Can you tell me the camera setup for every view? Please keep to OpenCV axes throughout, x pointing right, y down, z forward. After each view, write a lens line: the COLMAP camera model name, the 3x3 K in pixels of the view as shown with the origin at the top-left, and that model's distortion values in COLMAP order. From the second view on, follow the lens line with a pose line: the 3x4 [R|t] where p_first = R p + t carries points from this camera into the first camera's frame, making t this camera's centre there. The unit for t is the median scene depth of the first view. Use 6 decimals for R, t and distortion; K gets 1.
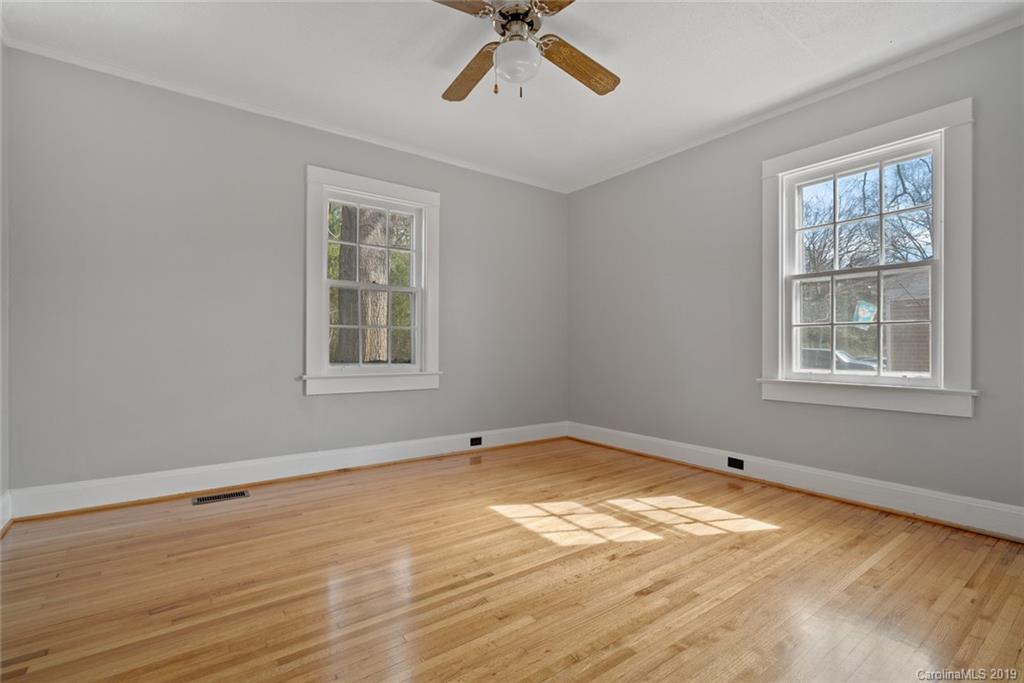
lens RADIAL K [[471.6, 0, 518.8], [0, 471.6, 351.0], [0, 0, 1]] dist [-0.004614, 0.003142]
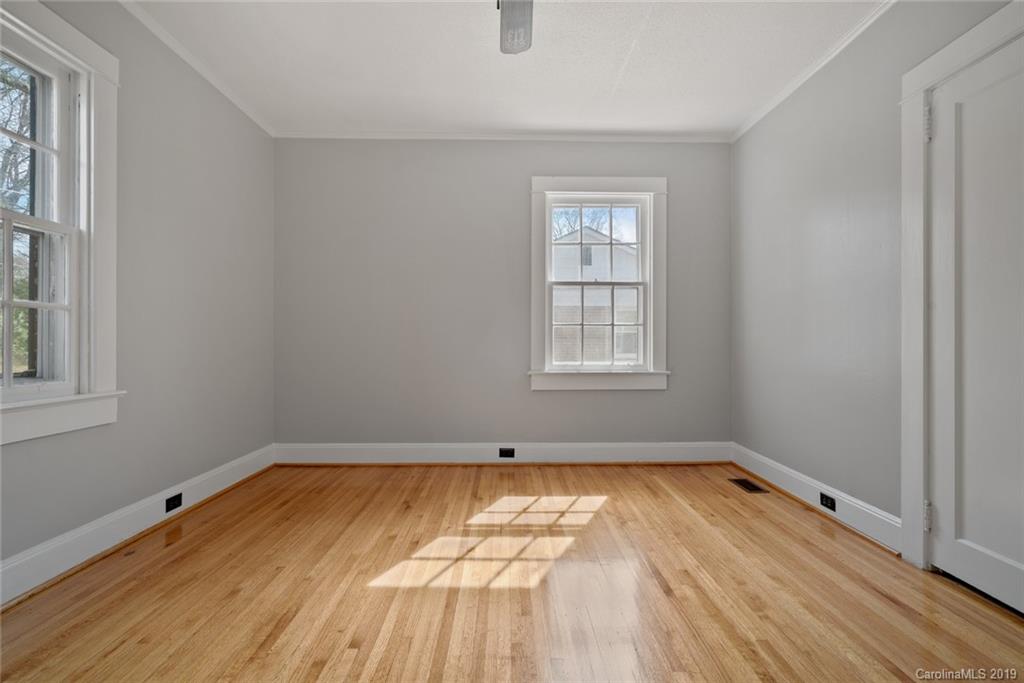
lens RADIAL K [[471.6, 0, 514.1], [0, 471.6, 345.9], [0, 0, 1]] dist [-0.004614, 0.003142]
pose [[0.583795, -0.008116, 0.811860, -0.481548], [0.009958, 0.999946, 0.002836, -0.006533], [-0.811840, 0.006429, 0.583845, 0.447870]]
